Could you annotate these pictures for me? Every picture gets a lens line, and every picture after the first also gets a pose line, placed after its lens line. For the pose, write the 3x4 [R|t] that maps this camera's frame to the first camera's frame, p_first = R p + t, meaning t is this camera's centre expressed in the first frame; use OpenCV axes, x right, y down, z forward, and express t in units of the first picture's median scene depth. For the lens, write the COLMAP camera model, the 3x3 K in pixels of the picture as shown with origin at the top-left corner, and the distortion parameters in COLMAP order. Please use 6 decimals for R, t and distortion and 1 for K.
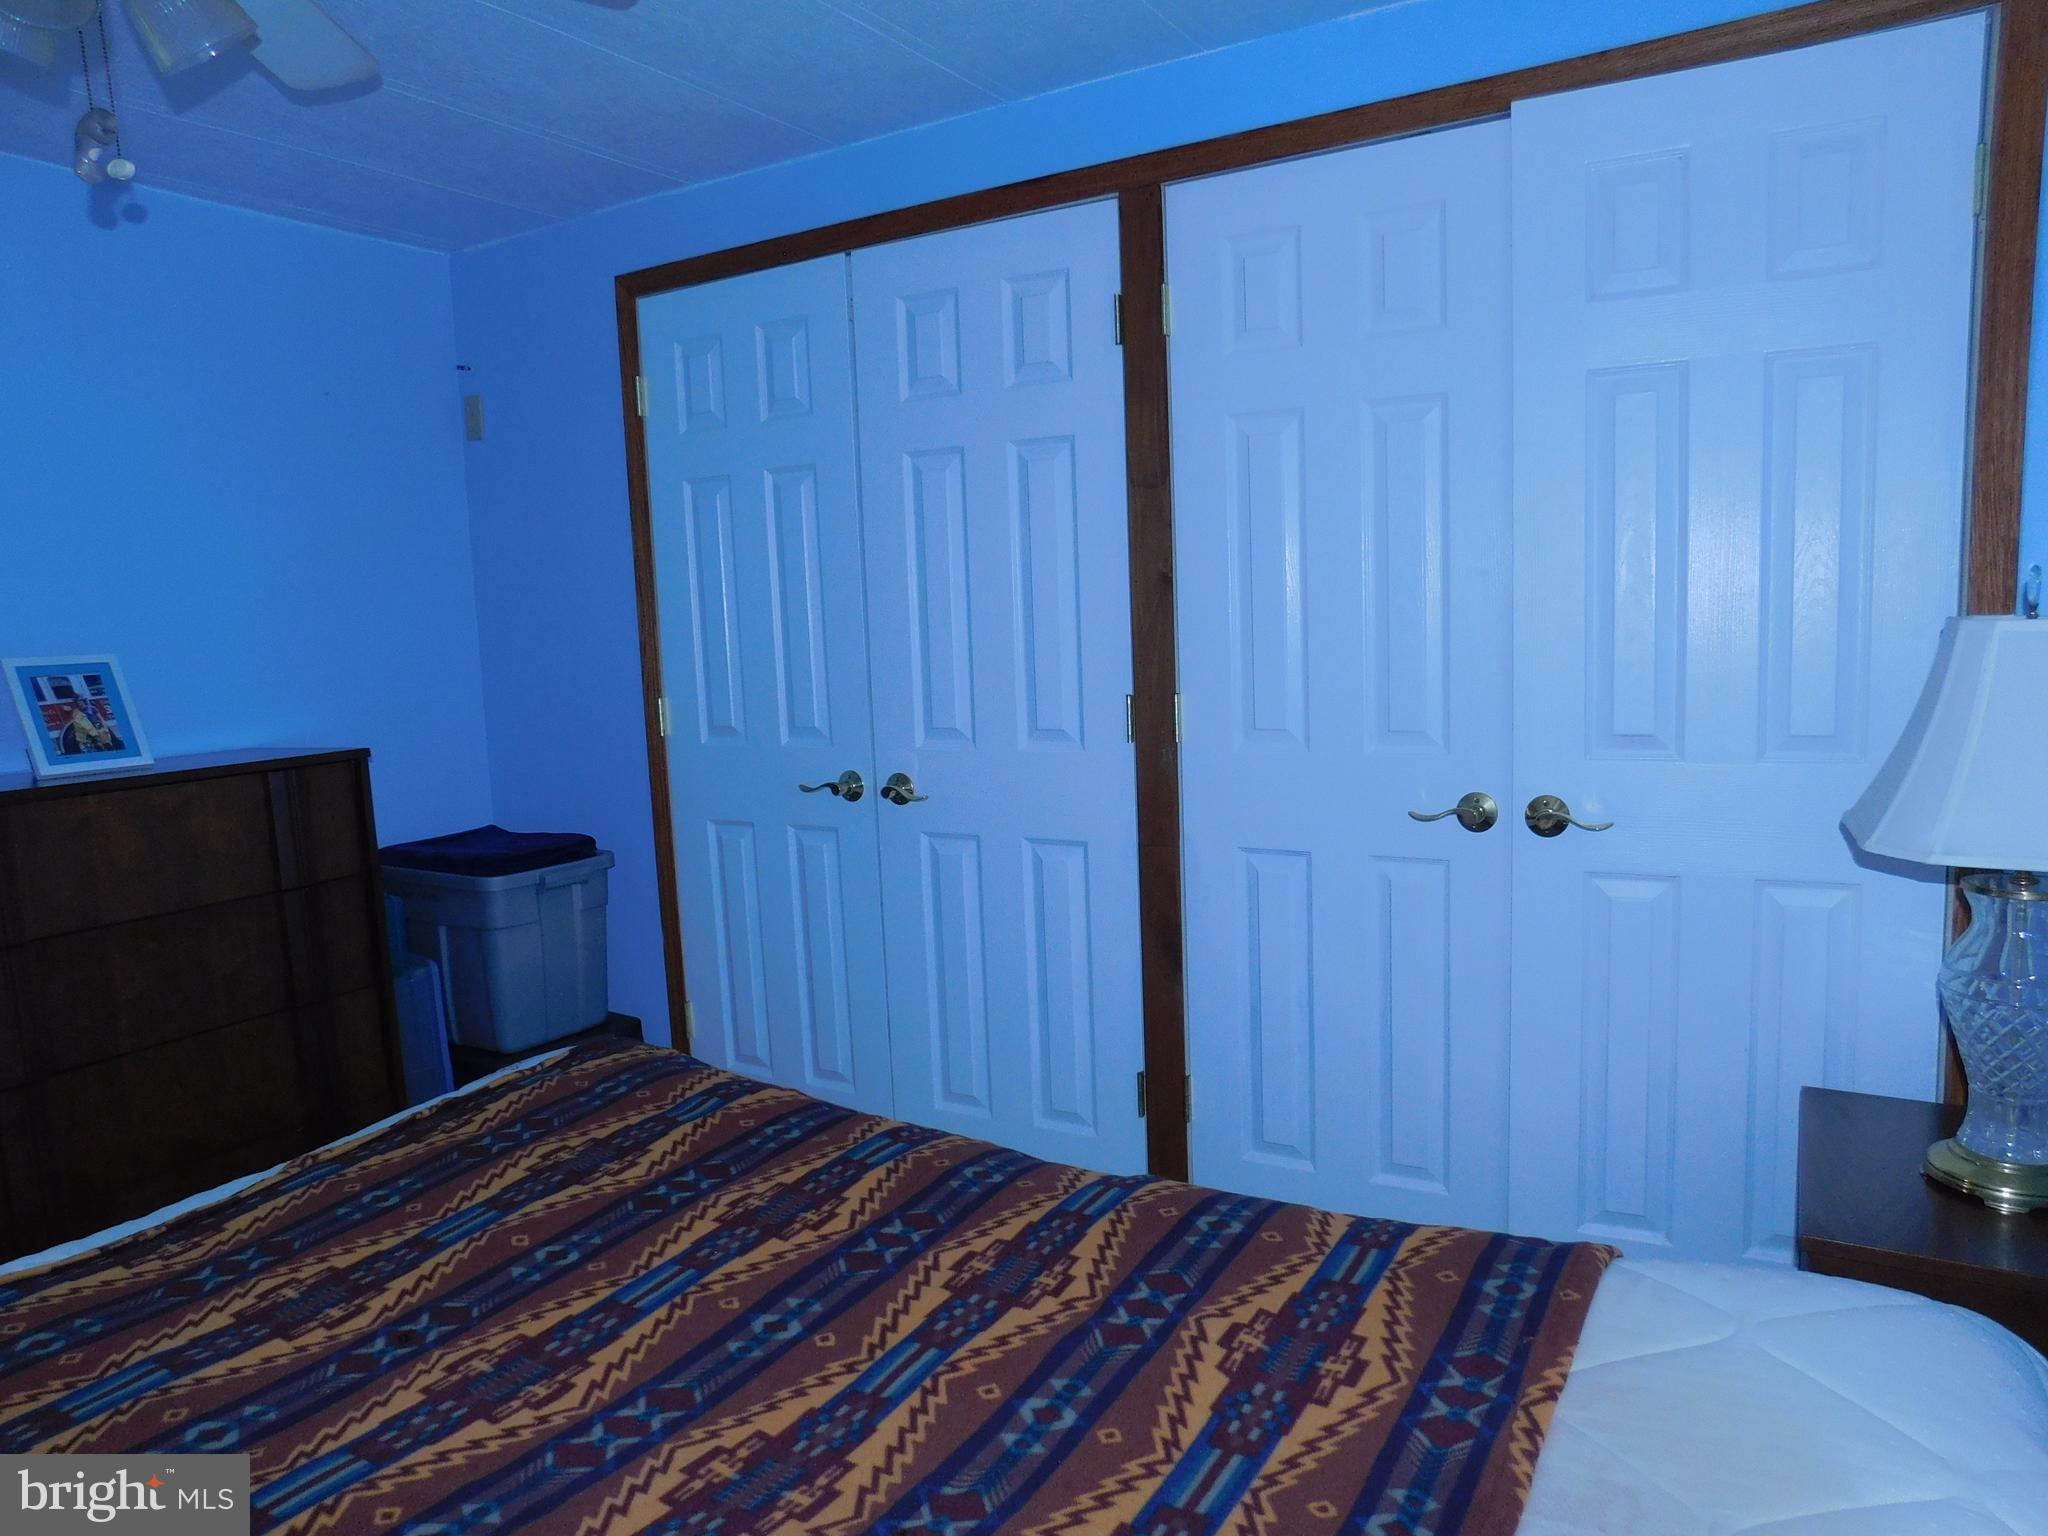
lens RADIAL K [[1360.5, 0, 1037.4], [0, 1360.5, 774.4], [0, 0, 1]] dist [-0.053866, 0.046715]
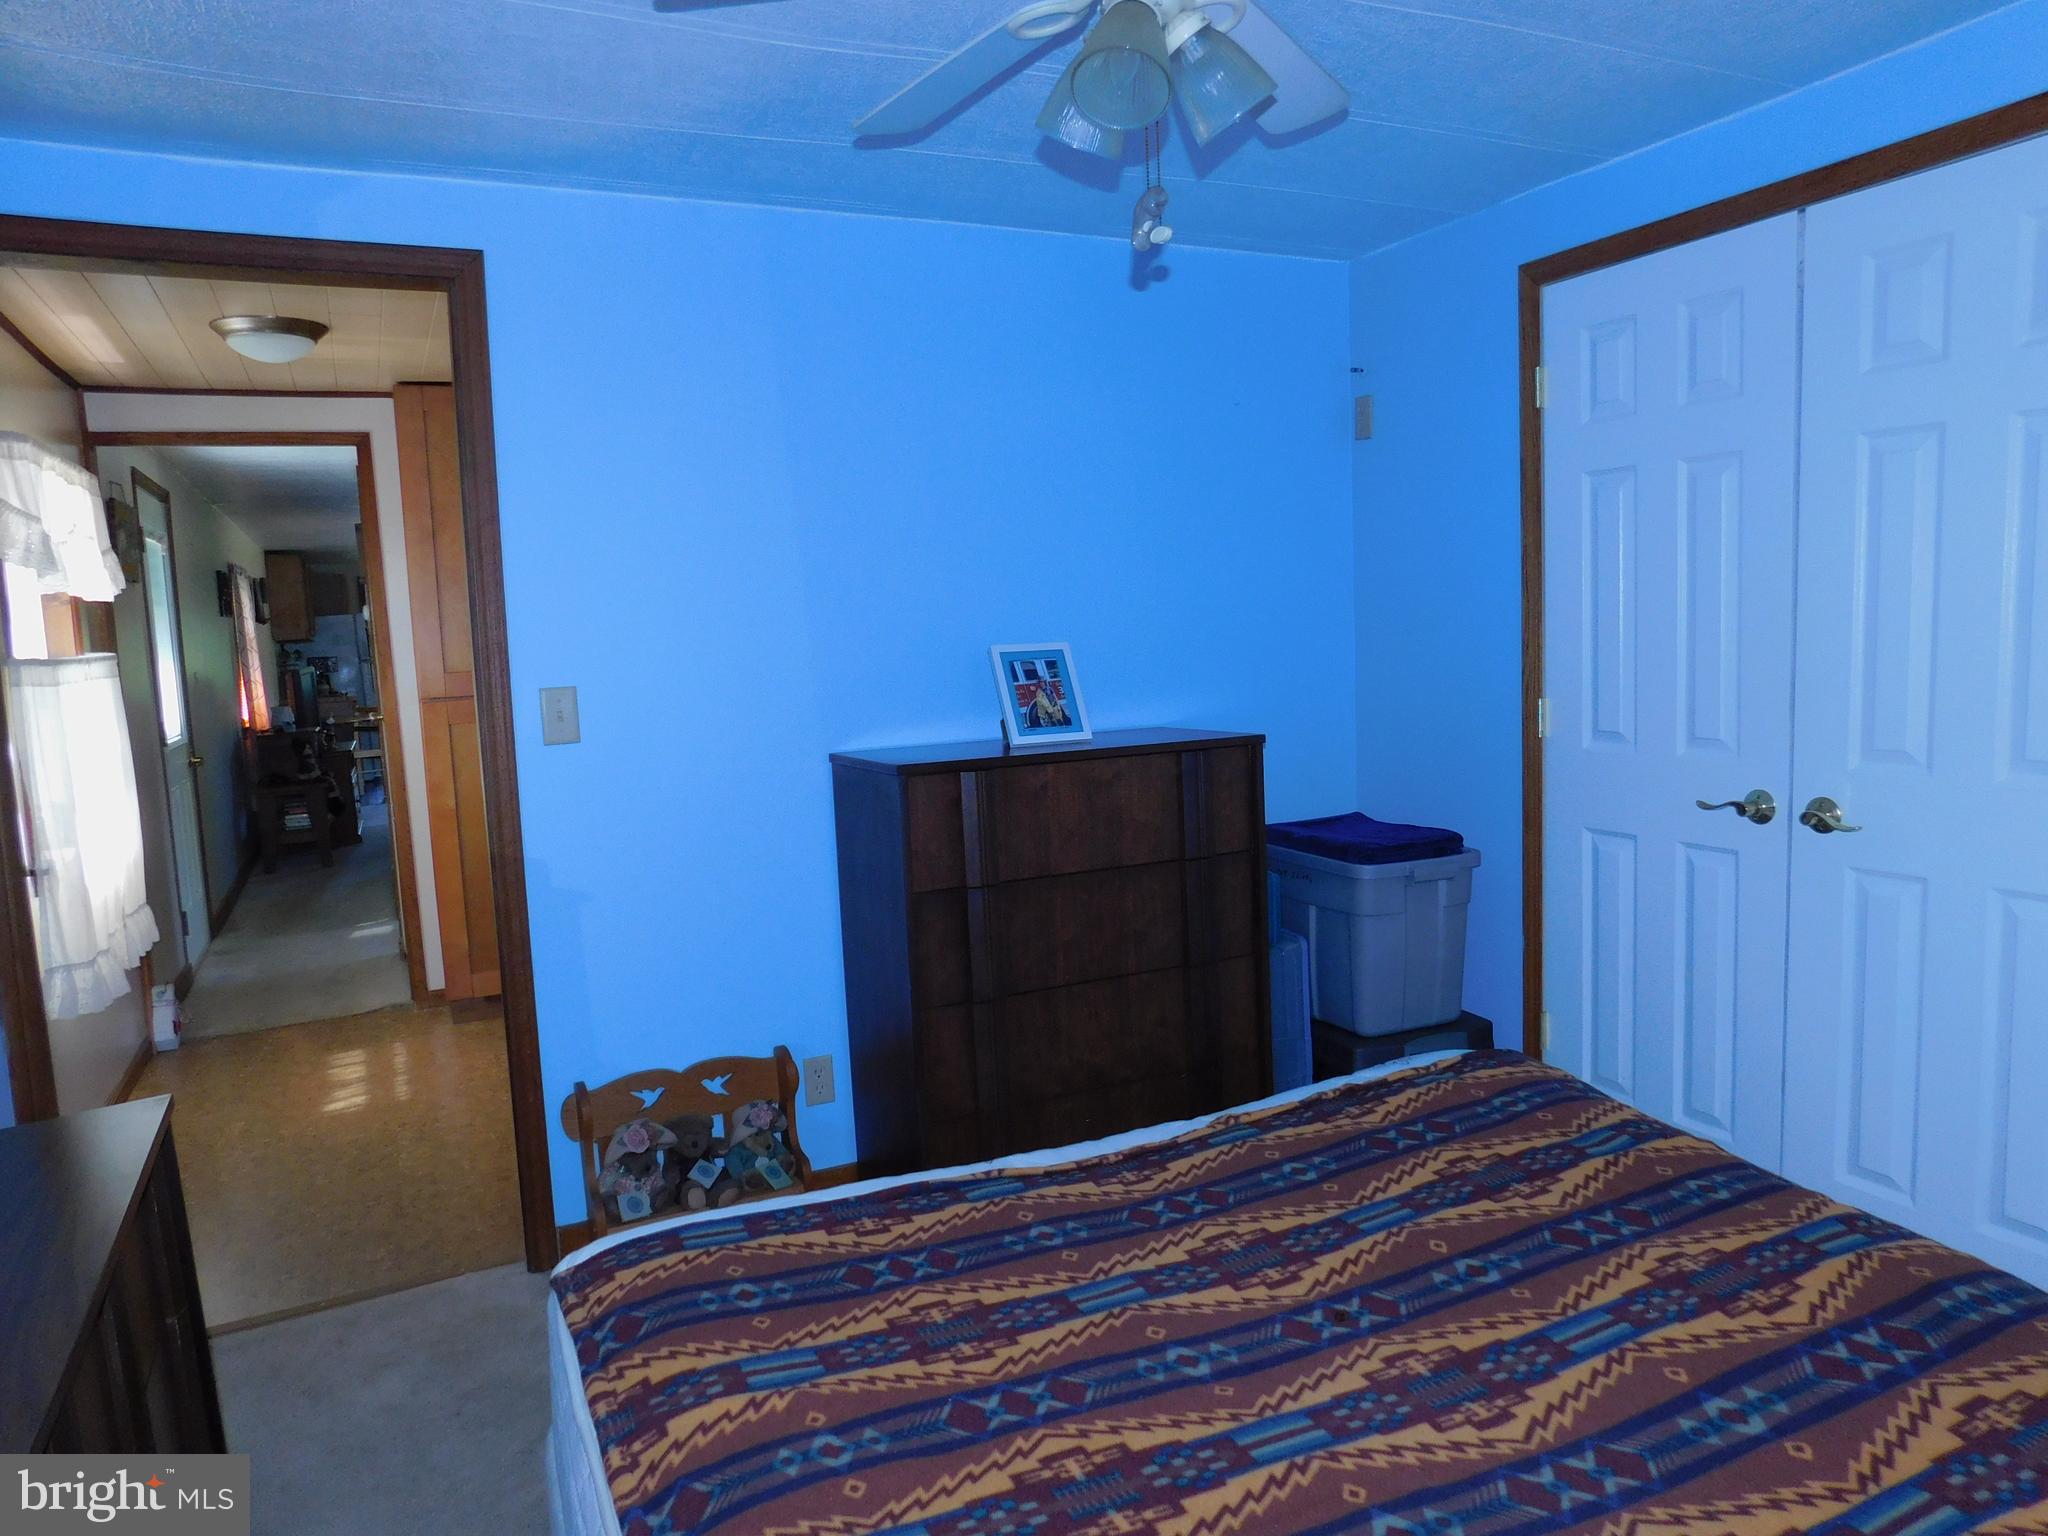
lens RADIAL K [[1360.5, 0, 1031.9], [0, 1360.5, 767.7], [0, 0, 1]] dist [-0.053866, 0.046715]
pose [[0.843255, 0.069451, -0.533008, -0.110444], [-0.062544, 0.997560, 0.031034, -0.023300], [0.533863, 0.007167, 0.845541, -0.024344]]
